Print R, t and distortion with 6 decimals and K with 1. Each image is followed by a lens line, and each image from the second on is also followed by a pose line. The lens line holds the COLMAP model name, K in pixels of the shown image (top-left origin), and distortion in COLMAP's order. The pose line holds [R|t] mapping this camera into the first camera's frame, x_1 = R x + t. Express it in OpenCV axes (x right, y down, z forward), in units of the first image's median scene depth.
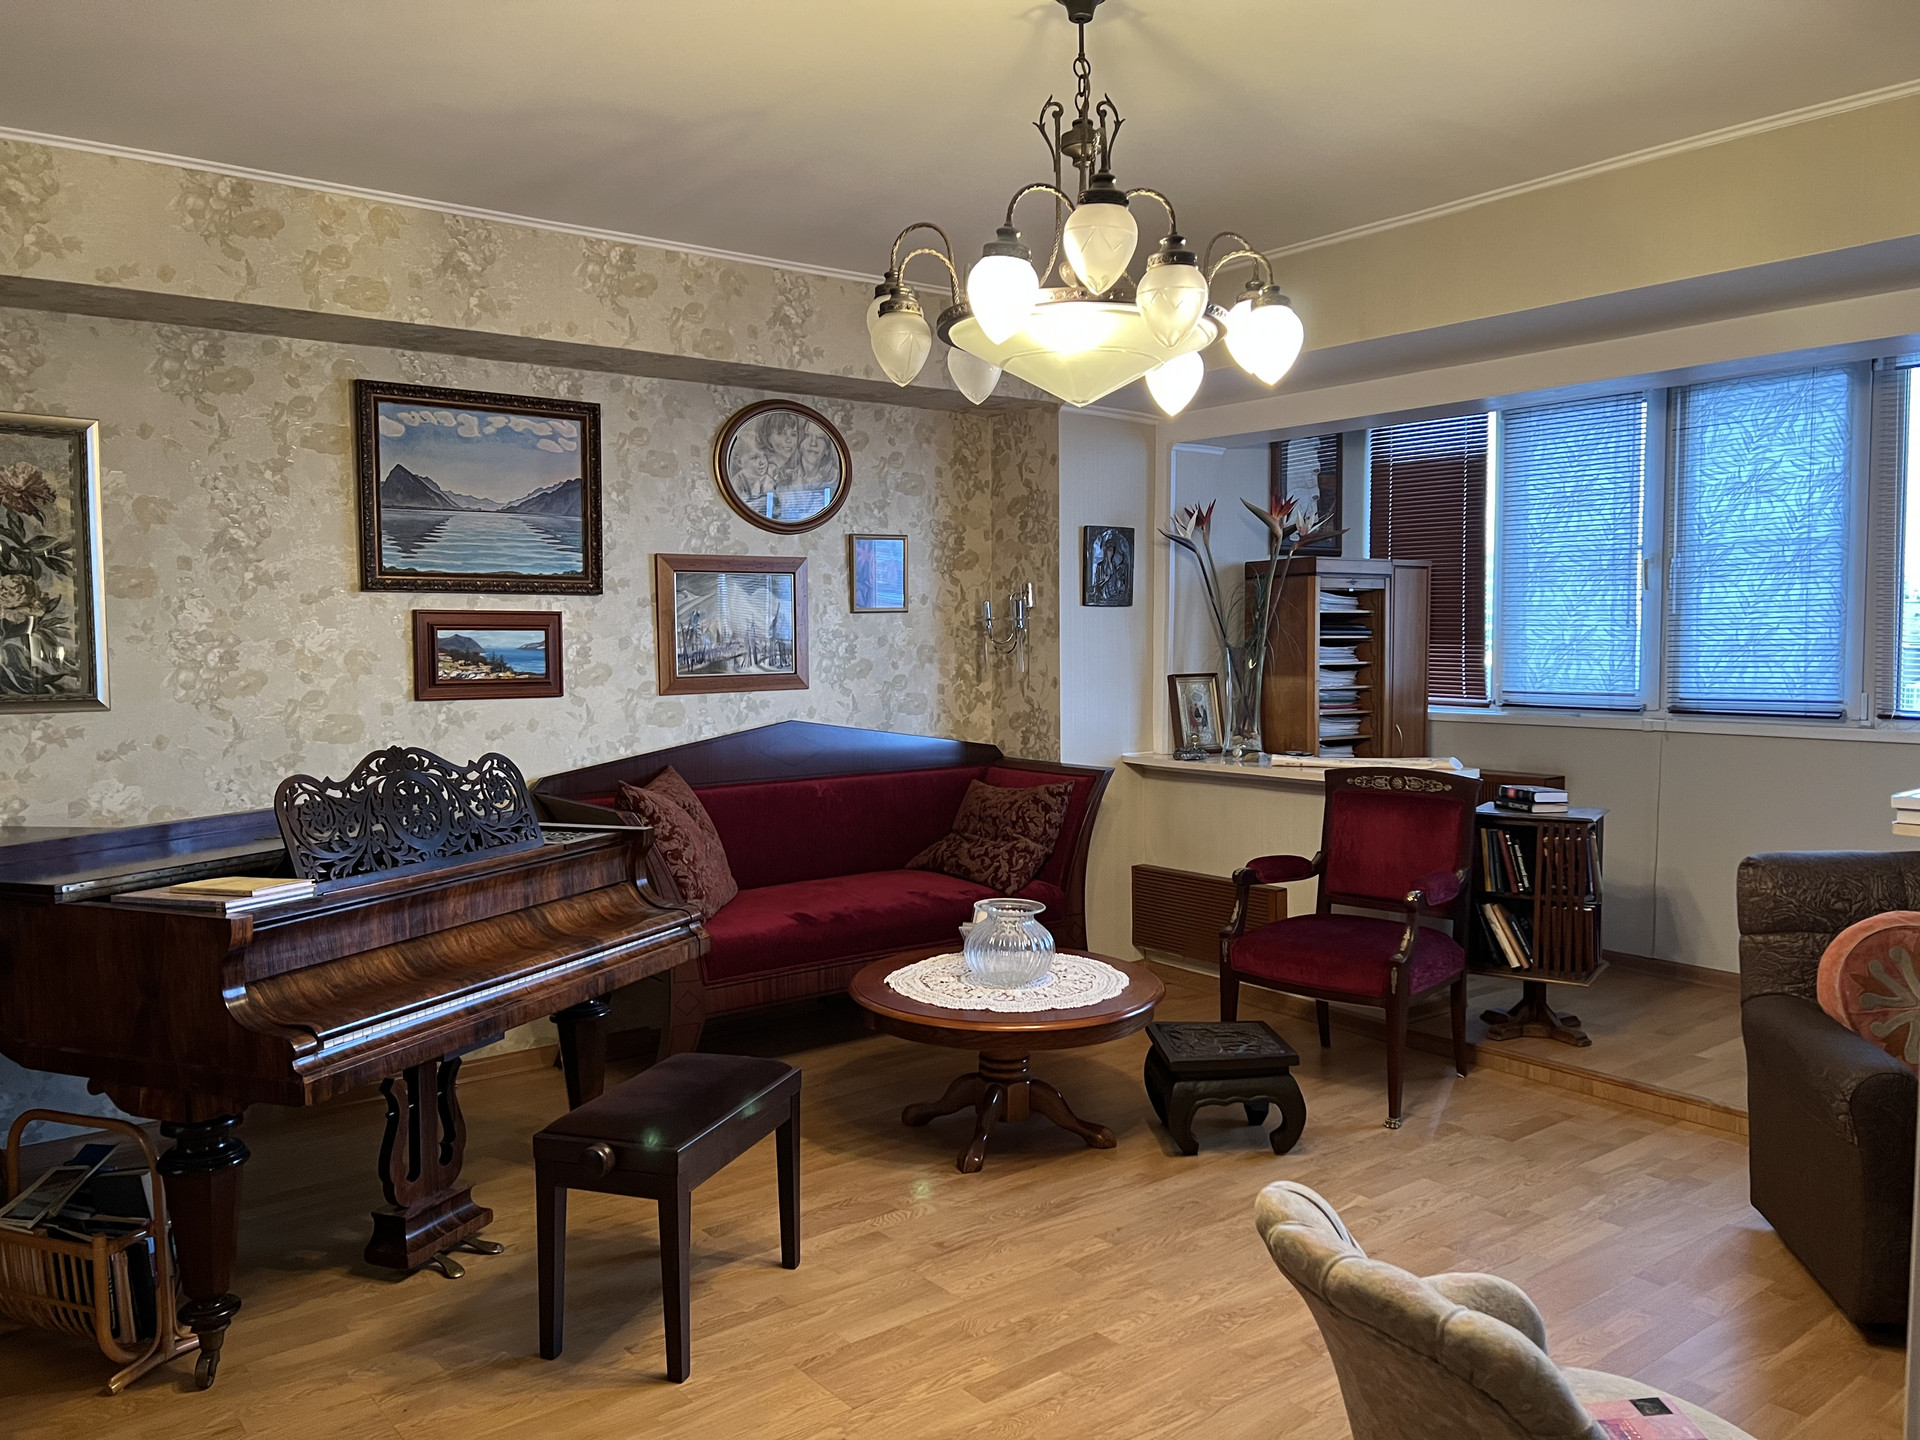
lens RADIAL K [[1475.3, 0, 957.8], [0, 1475.3, 720.8], [0, 0, 1]] dist [0.050432, -0.051028]
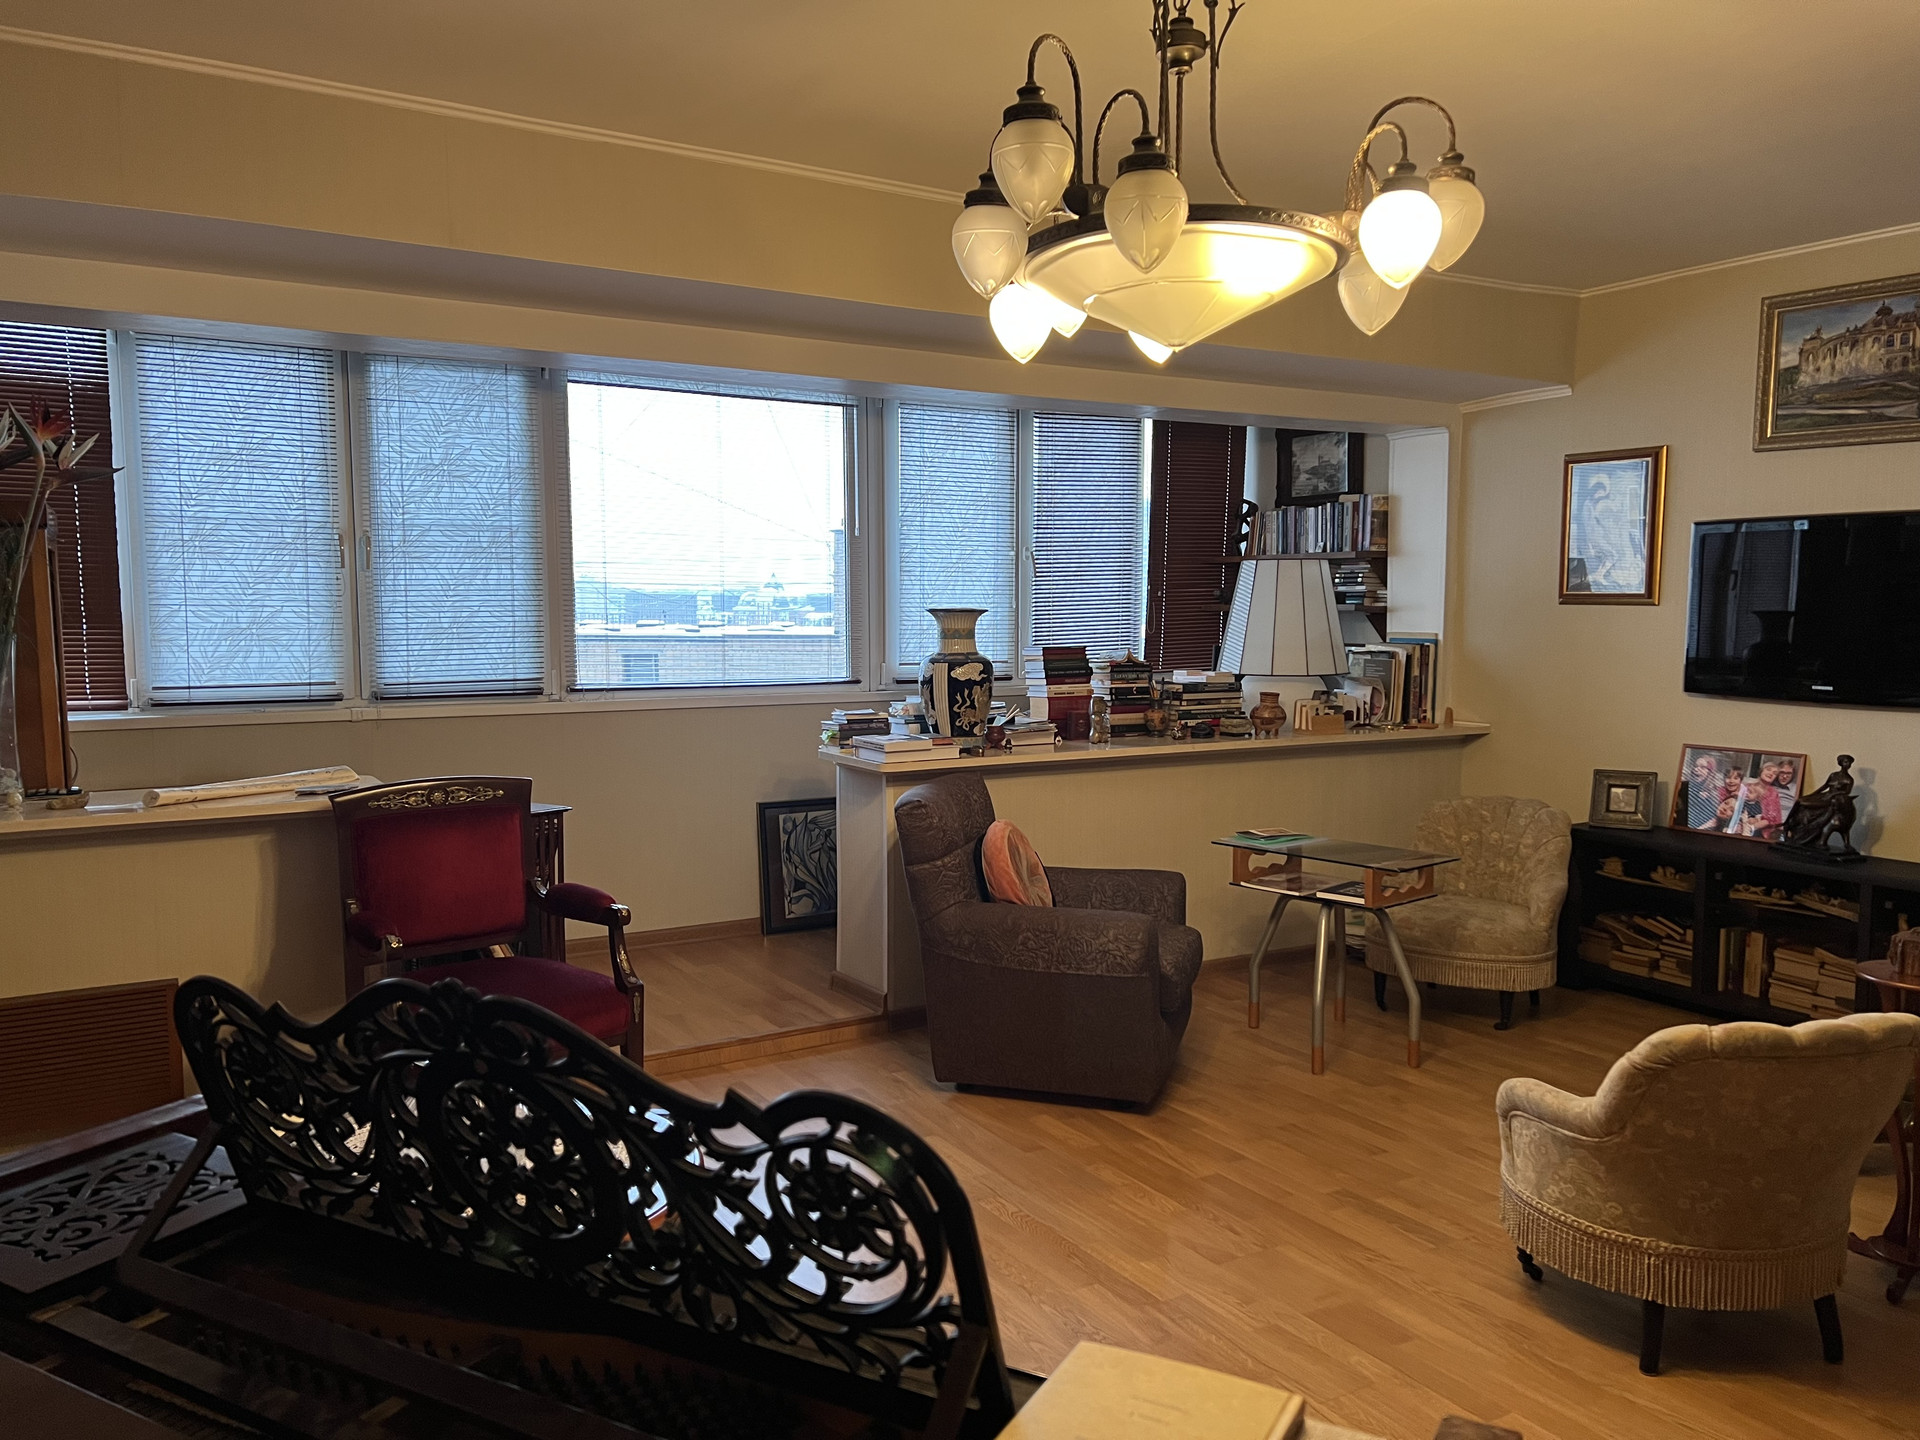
lens RADIAL K [[1475.3, 0, 956.4], [0, 1475.3, 722.6], [0, 0, 1]] dist [0.050432, -0.051028]
pose [[0.122436, -0.070654, 0.989958, -0.427300], [0.059709, 0.996180, 0.063713, -0.030413], [-0.990679, 0.051308, 0.126187, 0.538579]]
